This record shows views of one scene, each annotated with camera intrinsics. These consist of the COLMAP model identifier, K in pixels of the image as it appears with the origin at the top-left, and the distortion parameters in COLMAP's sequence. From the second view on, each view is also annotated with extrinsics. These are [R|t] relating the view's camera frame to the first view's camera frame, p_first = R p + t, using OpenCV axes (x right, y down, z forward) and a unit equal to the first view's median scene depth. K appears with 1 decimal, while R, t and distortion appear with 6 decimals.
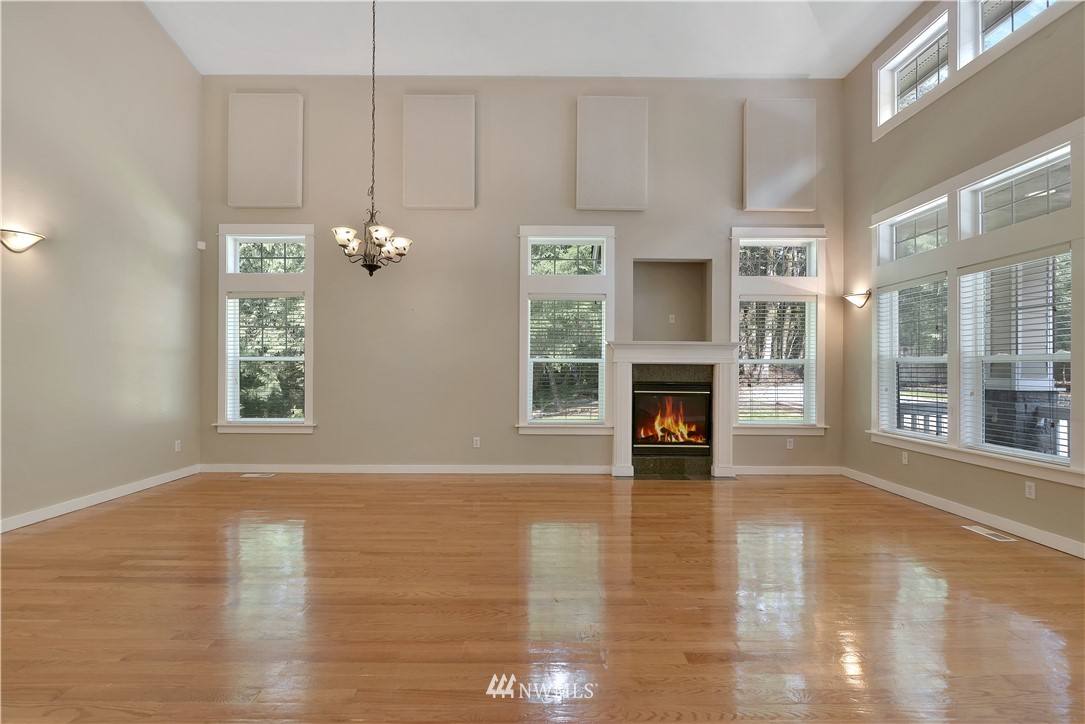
lens RADIAL K [[505.8, 0, 540.4], [0, 505.8, 367.3], [0, 0, 1]] dist [-0.009782, -0.000106]
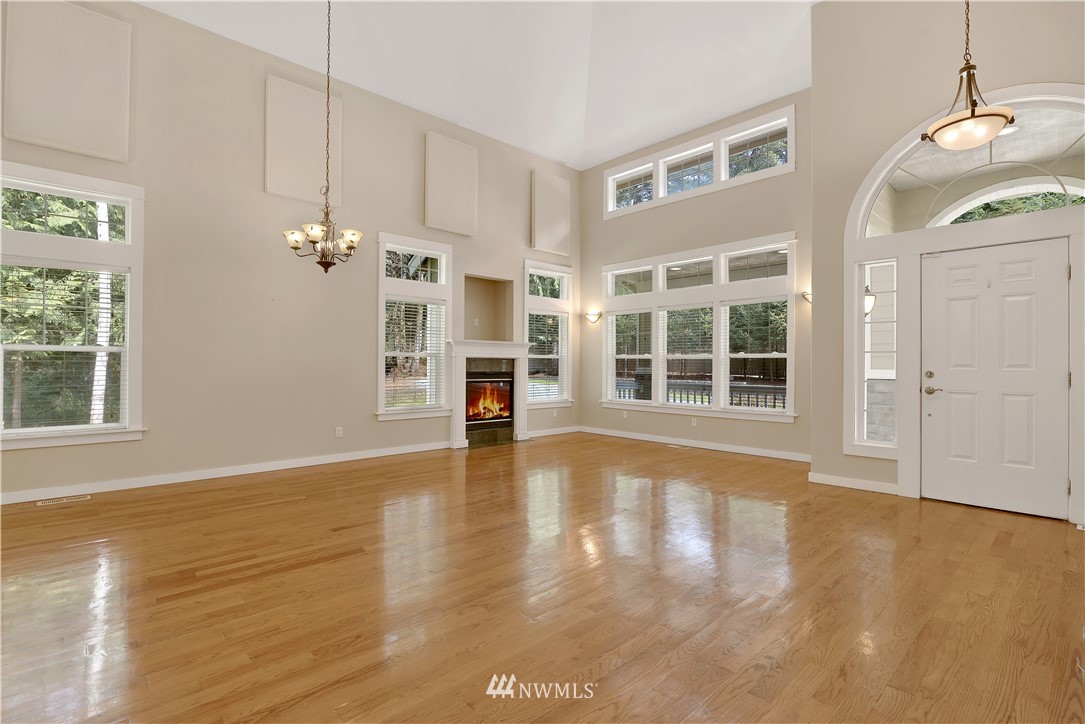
lens RADIAL K [[505.8, 0, 540.4], [0, 505.8, 367.3], [0, 0, 1]] dist [-0.009782, -0.000106]
pose [[0.735646, -0.007252, 0.677327, -0.531792], [-0.003079, 0.999897, 0.014051, -0.001428], [-0.677359, -0.012422, 0.735548, -0.049549]]
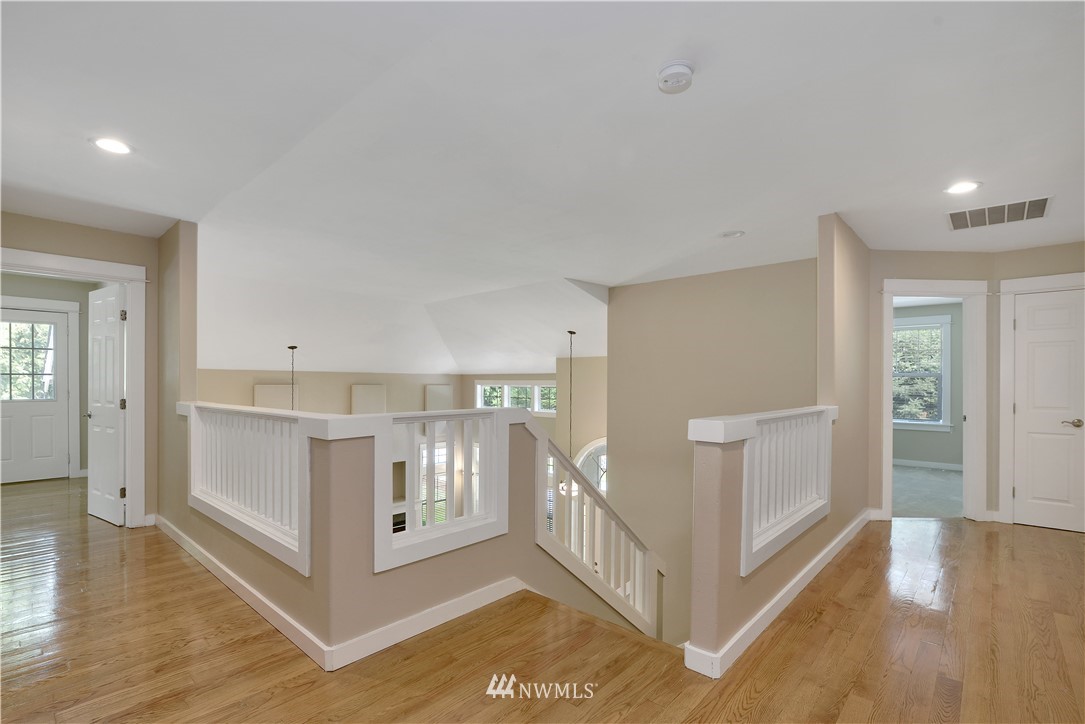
lens RADIAL K [[505.8, 0, 540.4], [0, 505.8, 367.3], [0, 0, 1]] dist [-0.009782, -0.000106]
pose [[0.675593, 0.019982, 0.737004, -0.860785], [-0.005435, 0.999740, -0.022123, -0.563219], [-0.737254, 0.010941, 0.675527, -0.824718]]
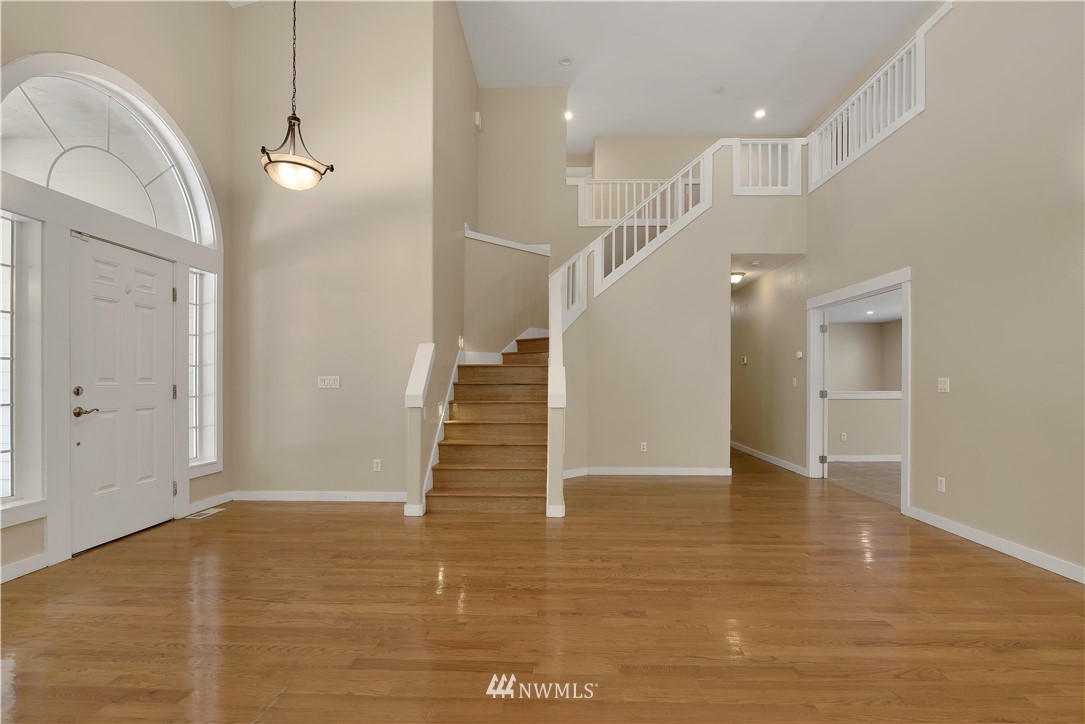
lens RADIAL K [[515.7, 0, 539.9], [0, 515.7, 376.2], [0, 0, 1]] dist [-0.014164, -0.000267]
pose [[-0.999256, -0.006806, 0.037961, -0.137068], [-0.007098, 0.999946, -0.007574, 0.001551], [-0.037907, -0.007838, -0.999251, 0.690991]]
